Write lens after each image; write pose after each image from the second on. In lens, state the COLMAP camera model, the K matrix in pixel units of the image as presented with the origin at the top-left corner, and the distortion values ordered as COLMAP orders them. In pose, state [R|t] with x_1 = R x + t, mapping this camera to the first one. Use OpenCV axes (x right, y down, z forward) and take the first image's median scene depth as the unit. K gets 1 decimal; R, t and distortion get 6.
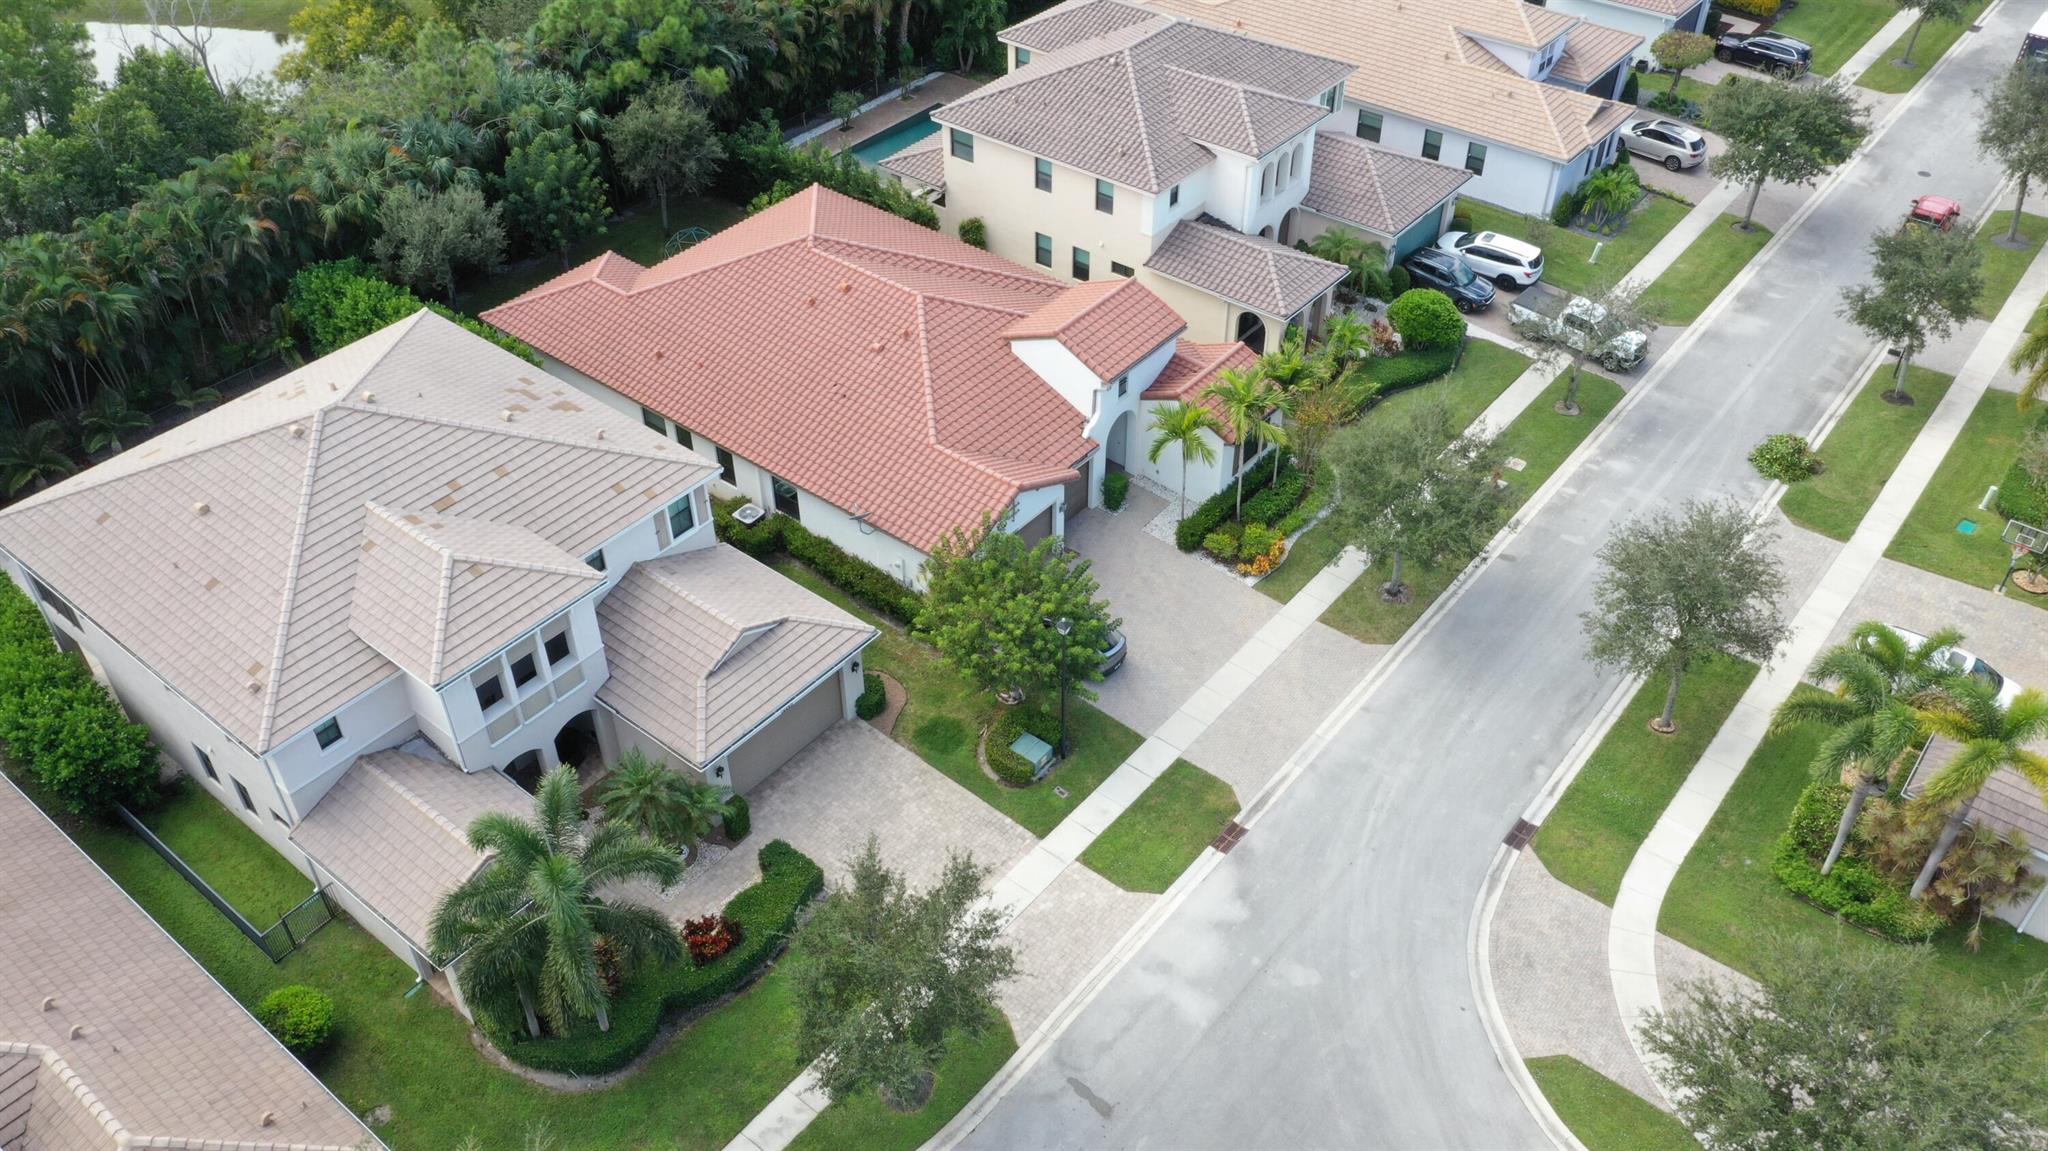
lens RADIAL K [[1609.4, 0, 1026.3], [0, 1609.4, 579.8], [0, 0, 1]] dist [-0.000763, 0.000572]
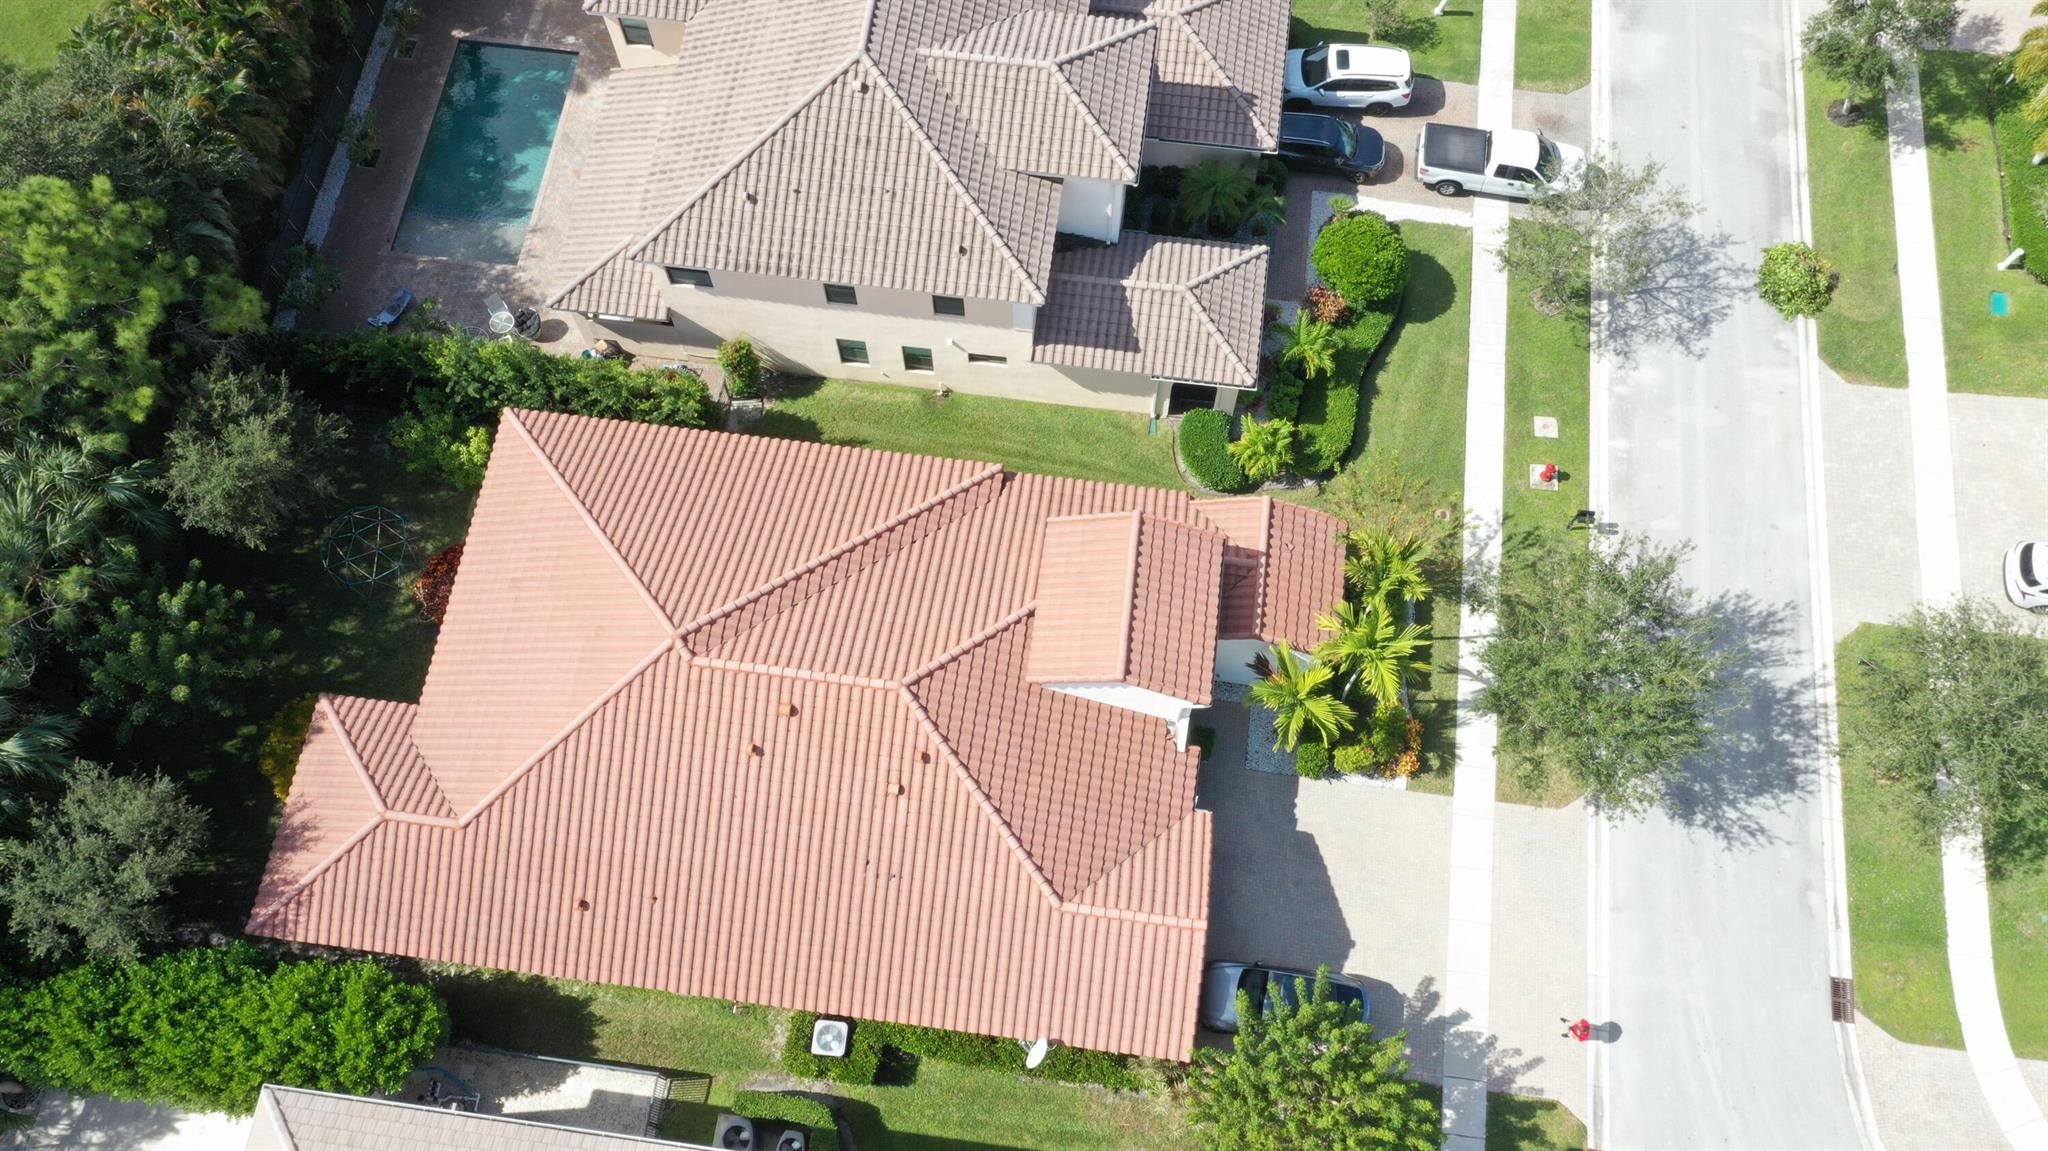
lens RADIAL K [[1609.4, 0, 1026.3], [0, 1609.4, 579.8], [0, 0, 1]] dist [-0.000763, 0.000572]
pose [[0.855176, -0.482662, 0.188975, -0.134066], [0.343171, 0.800443, 0.491452, -0.559936], [-0.388469, -0.355427, 0.850155, 0.403221]]
